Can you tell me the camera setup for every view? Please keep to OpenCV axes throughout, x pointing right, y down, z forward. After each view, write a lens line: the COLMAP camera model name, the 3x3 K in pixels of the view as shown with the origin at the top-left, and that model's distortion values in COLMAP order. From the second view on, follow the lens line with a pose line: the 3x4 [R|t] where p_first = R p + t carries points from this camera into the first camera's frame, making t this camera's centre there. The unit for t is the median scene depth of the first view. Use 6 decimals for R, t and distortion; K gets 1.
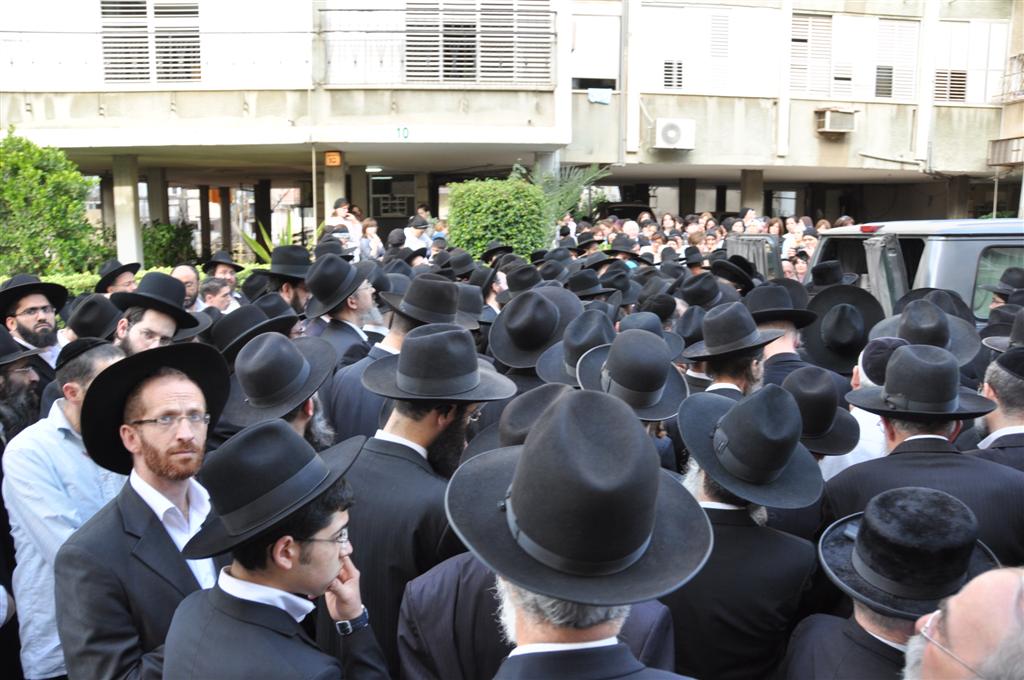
lens RADIAL K [[796.7, 0, 514.2], [0, 796.7, 346.0], [0, 0, 1]] dist [-0.165439, 0.119837]
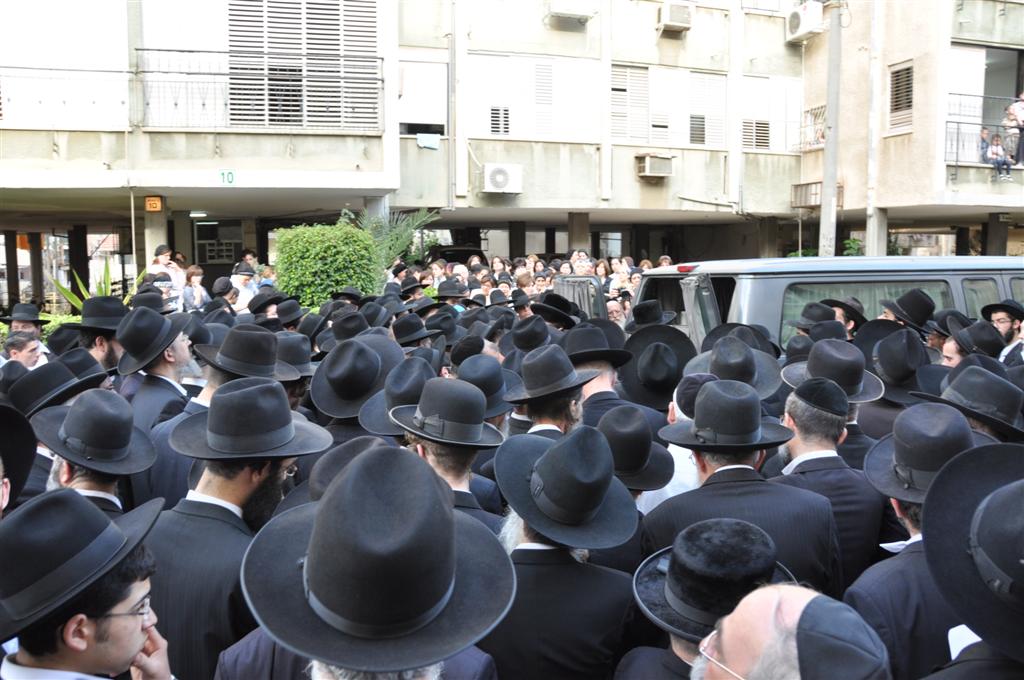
lens RADIAL K [[796.7, 0, 512.7], [0, 796.7, 348.4], [0, 0, 1]] dist [-0.165439, 0.119837]
pose [[0.979044, -0.029444, 0.201510, 0.004787], [0.039614, 0.998127, -0.046624, -0.001151], [-0.199759, 0.053629, 0.978376, -0.000481]]
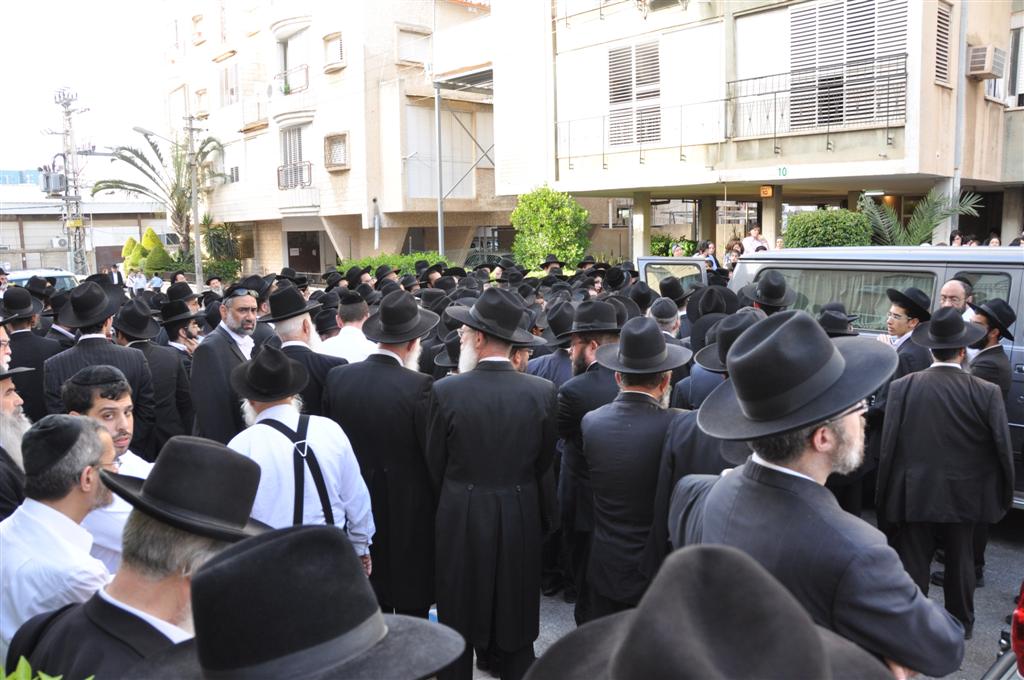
lens RADIAL K [[796.7, 0, 515.4], [0, 796.7, 339.1], [0, 0, 1]] dist [-0.165439, 0.119837]
pose [[0.595654, 0.097779, -0.797268, 0.638264], [-0.114153, 0.992793, 0.036473, -0.003242], [0.795088, 0.069285, 0.602523, -0.069663]]
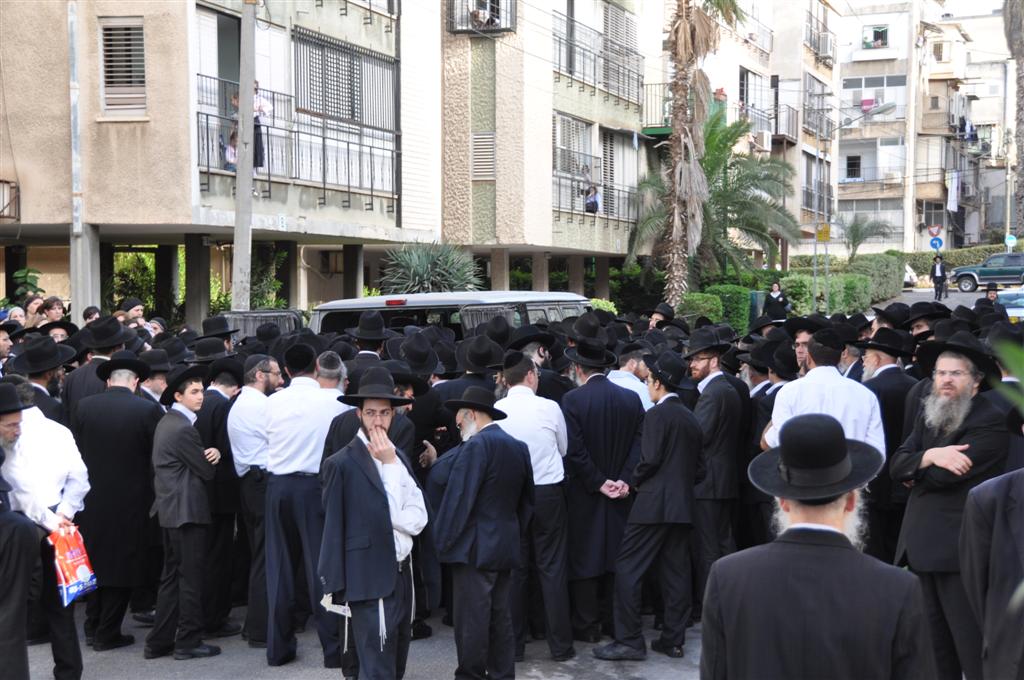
lens RADIAL K [[2007.2, 0, 508.5], [0, 2007.2, 344.6], [0, 0, 1]] dist [0.441270, 0.000000]
pose [[0.376638, -0.021584, 0.926109, -1.250494], [0.158211, 0.986539, -0.041351, 0.039194], [-0.912750, 0.162095, 0.374983, -0.179264]]
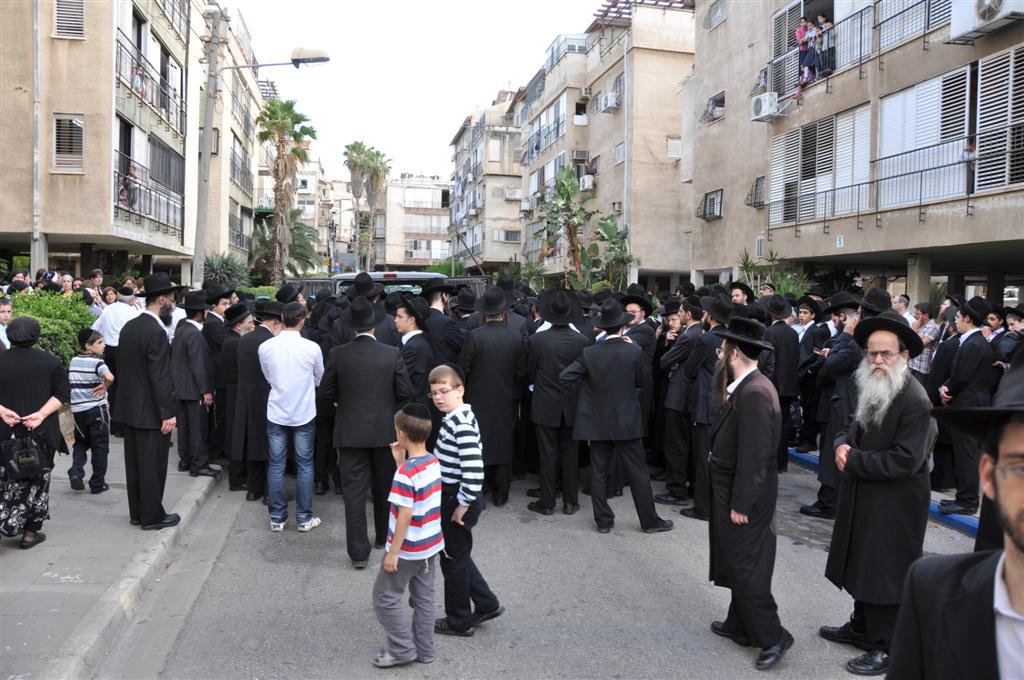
lens RADIAL K [[796.7, 0, 514.0], [0, 796.7, 344.0], [0, 0, 1]] dist [-0.165439, 0.119837]
pose [[-0.119724, -0.057805, 0.991123, -0.788028], [0.146155, 0.986401, 0.075184, -0.044373], [-0.981990, 0.153859, -0.109647, 0.485103]]
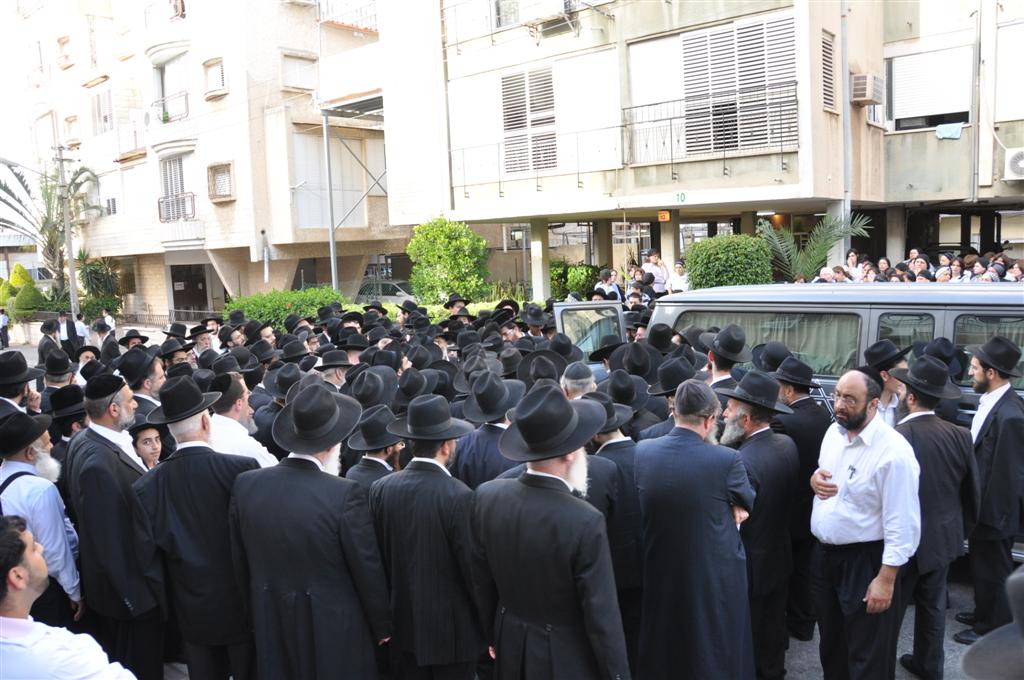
lens RADIAL K [[796.7, 0, 520.0], [0, 796.7, 339.7], [0, 0, 1]] dist [-0.165439, 0.119837]
pose [[0.703481, 0.052396, -0.708780, 0.600027], [-0.073615, 0.997287, 0.000660, -0.027179], [0.706891, 0.051713, 0.705429, -0.060825]]
